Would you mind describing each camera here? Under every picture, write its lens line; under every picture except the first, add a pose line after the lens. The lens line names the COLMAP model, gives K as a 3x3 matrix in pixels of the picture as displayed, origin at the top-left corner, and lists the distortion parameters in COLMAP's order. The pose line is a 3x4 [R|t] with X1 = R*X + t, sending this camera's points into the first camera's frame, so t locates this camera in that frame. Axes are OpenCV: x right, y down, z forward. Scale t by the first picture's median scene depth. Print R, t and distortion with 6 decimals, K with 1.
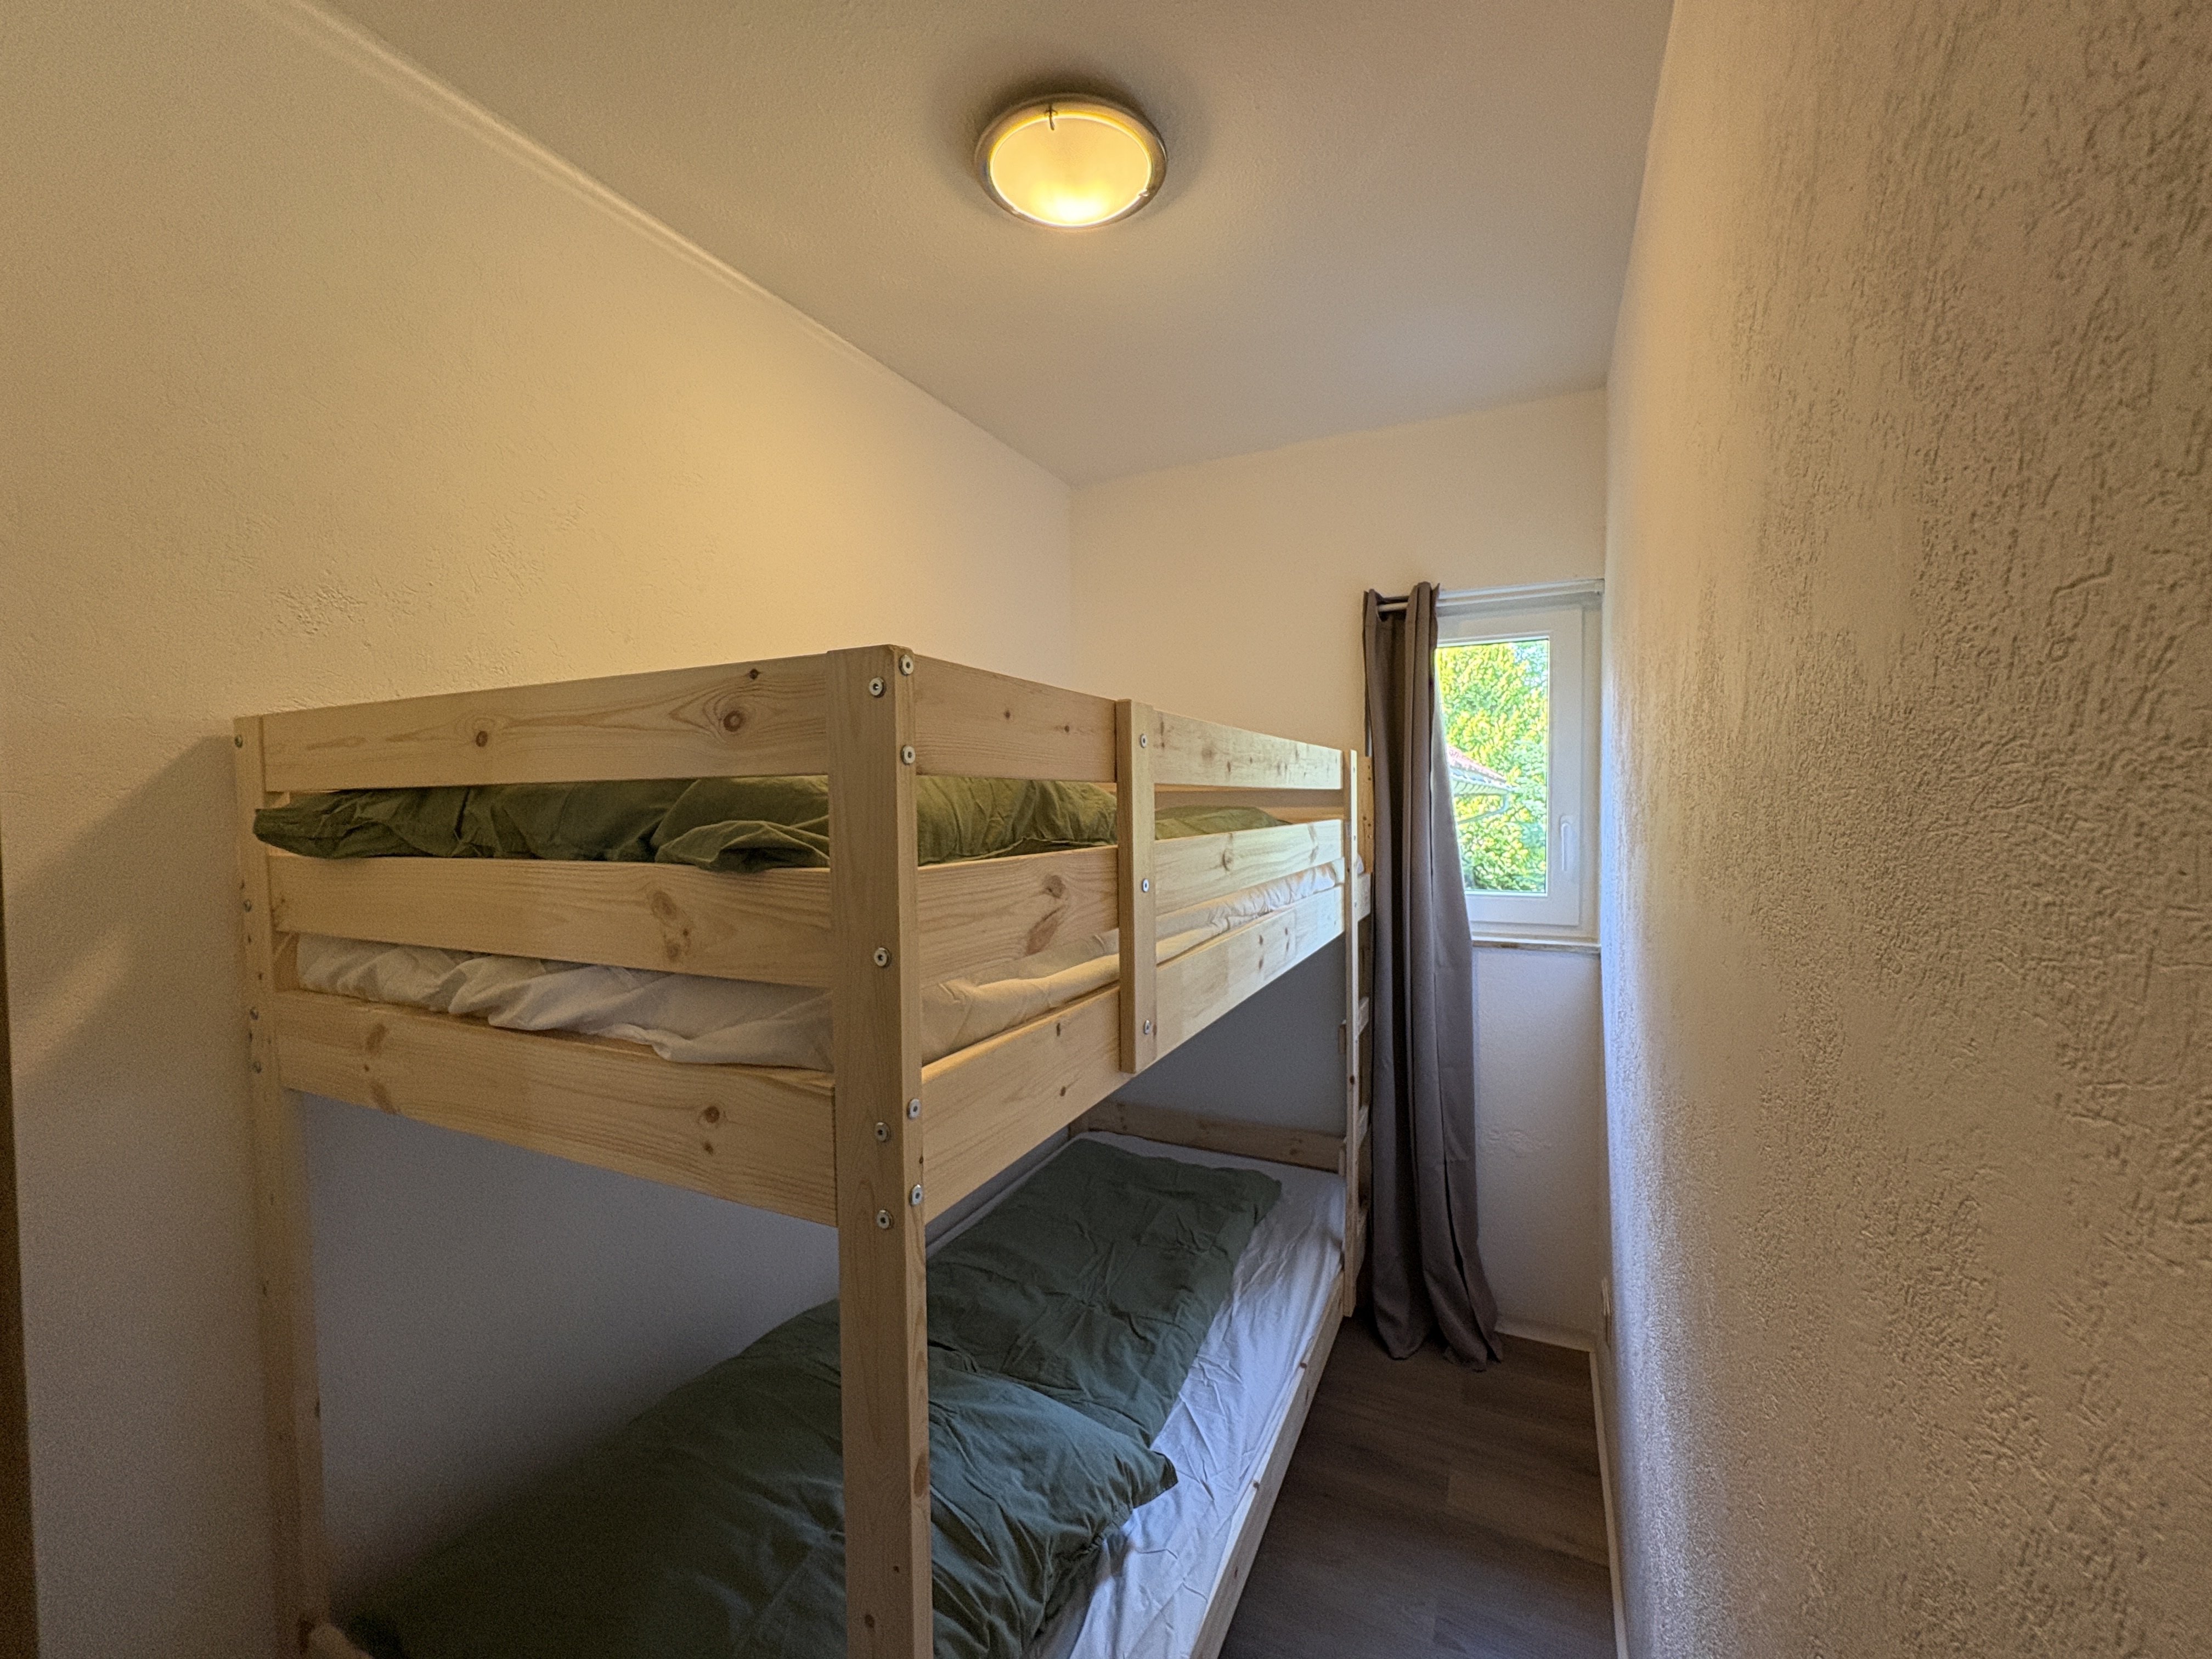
lens RADIAL K [[886.8, 0, 1110.2], [0, 886.8, 832.8], [0, 0, 1]] dist [0.000179, 0.000076]
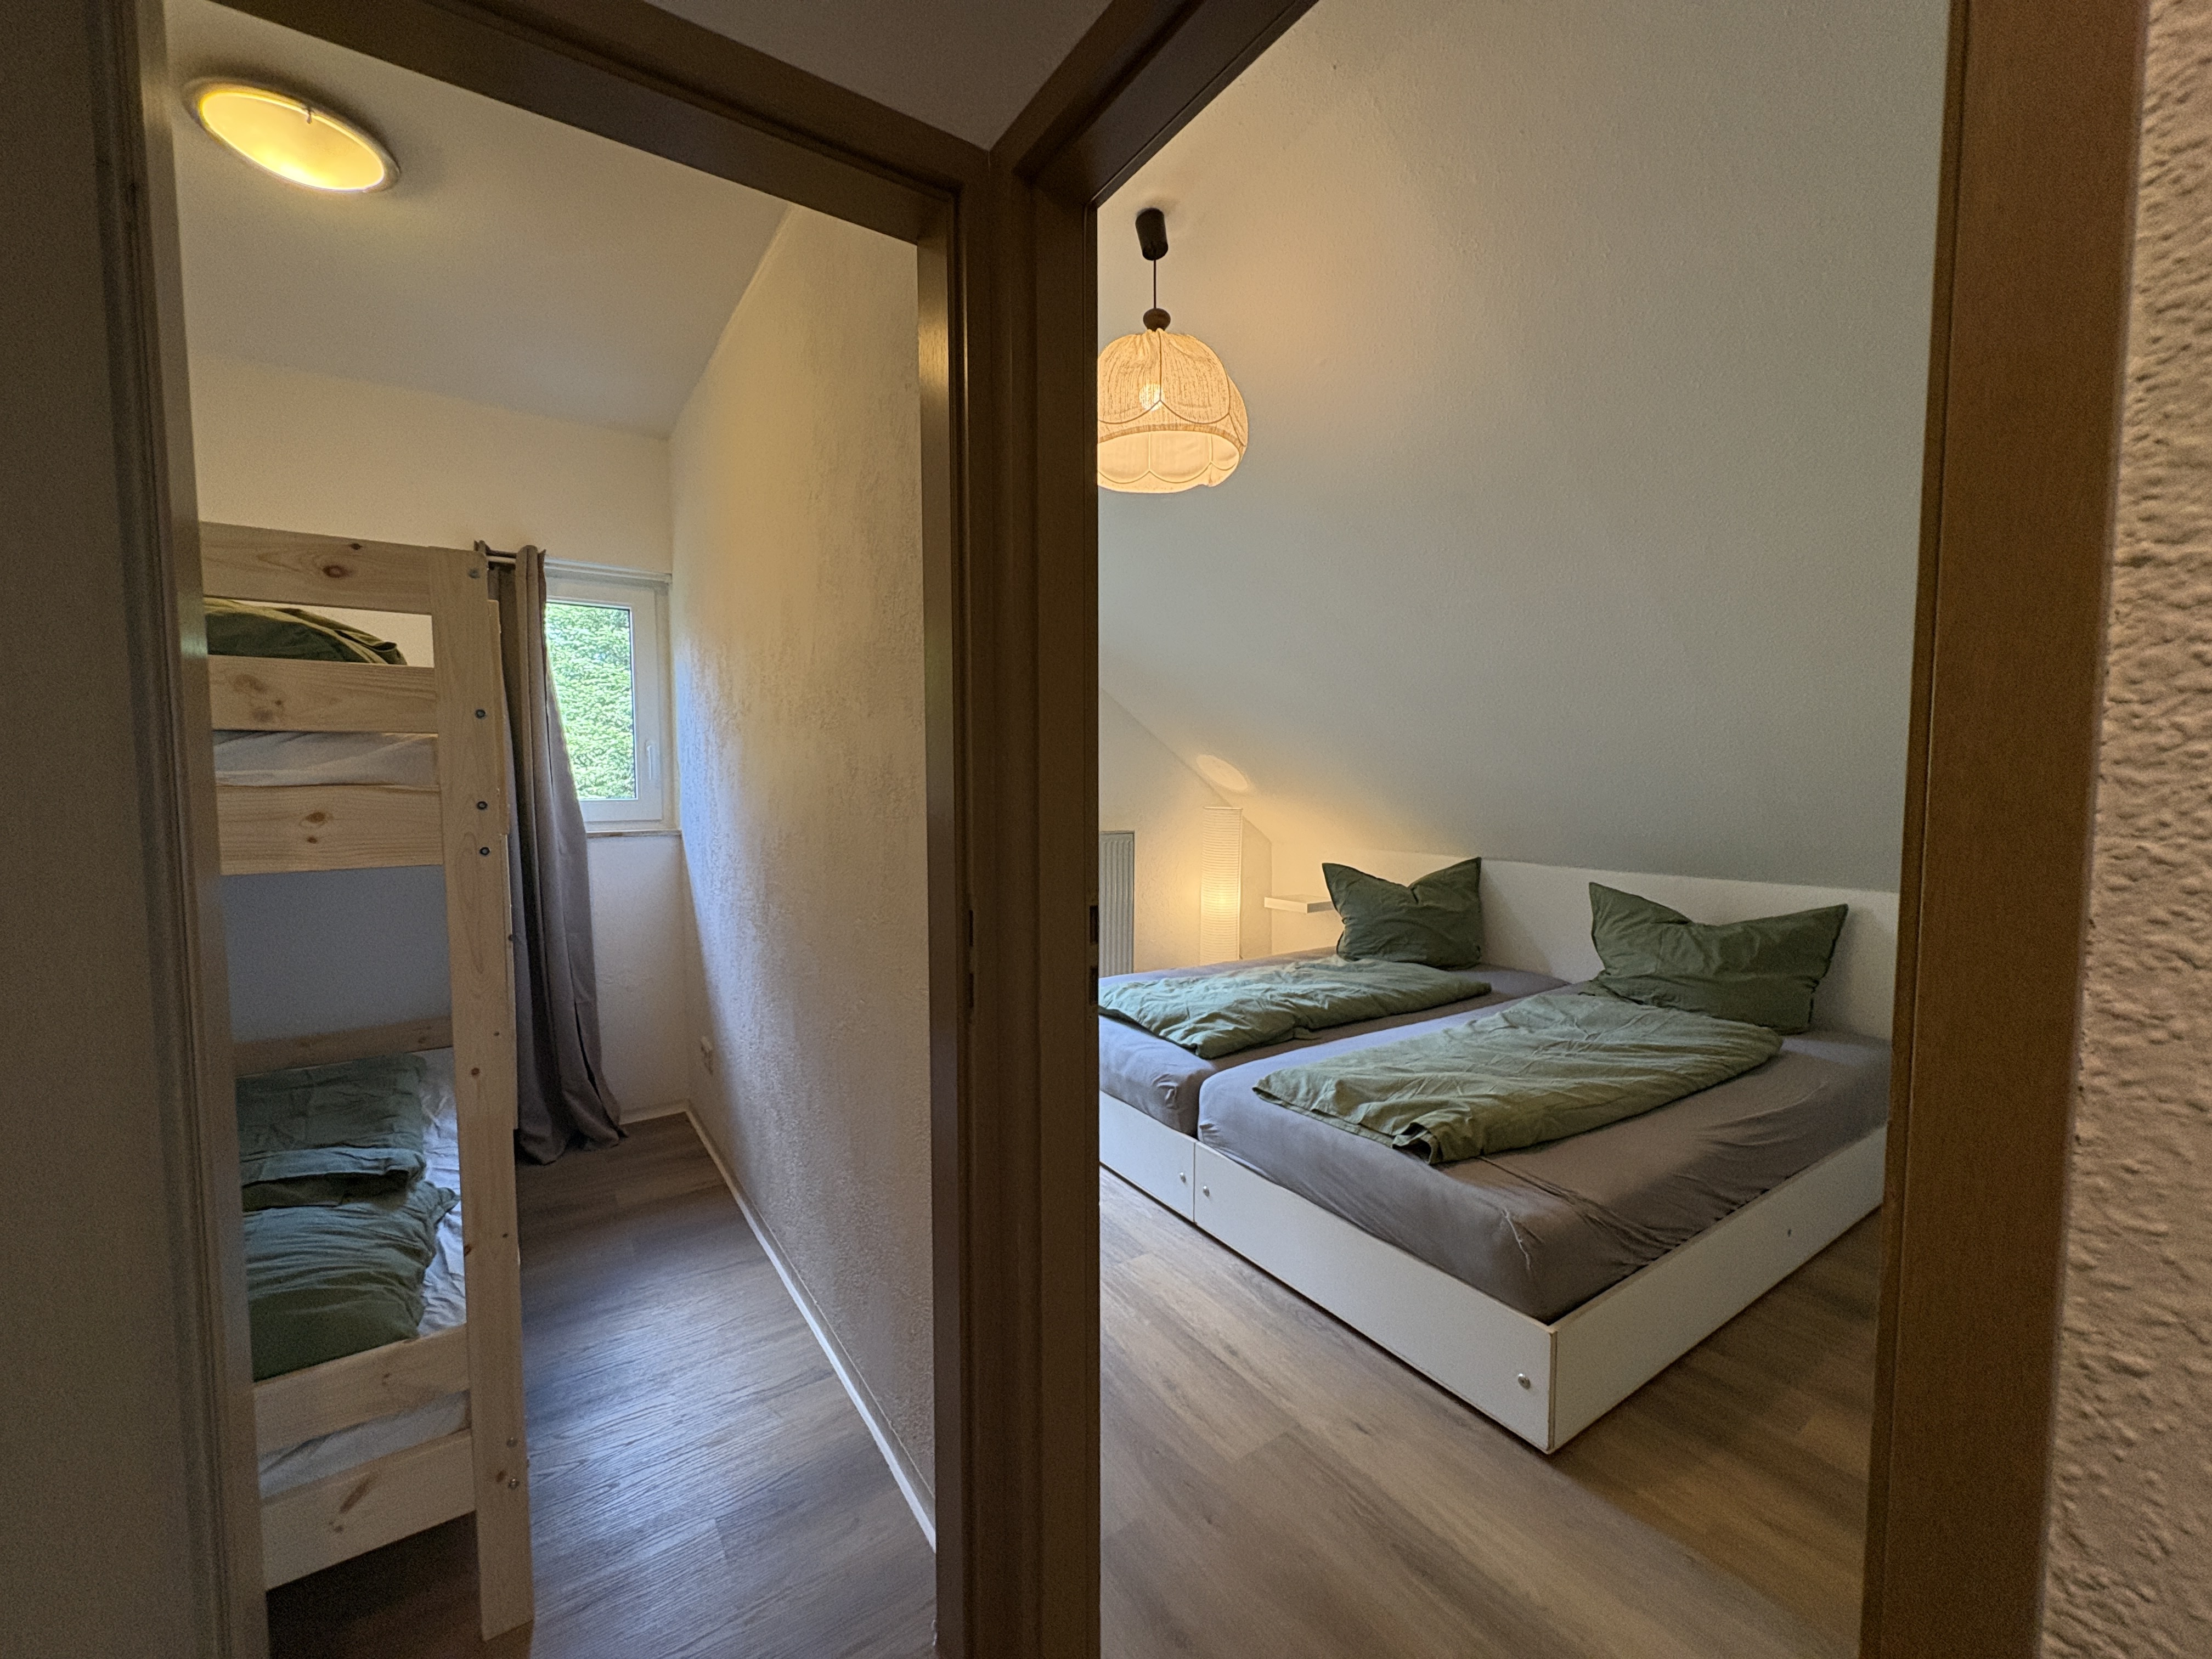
lens RADIAL K [[886.8, 0, 1110.2], [0, 886.8, 832.8], [0, 0, 1]] dist [0.000179, 0.000076]
pose [[0.492993, -0.043214, 0.868959, -0.346415], [0.030223, 0.999014, 0.032535, 0.103124], [-0.869508, 0.010223, 0.493813, -0.312843]]
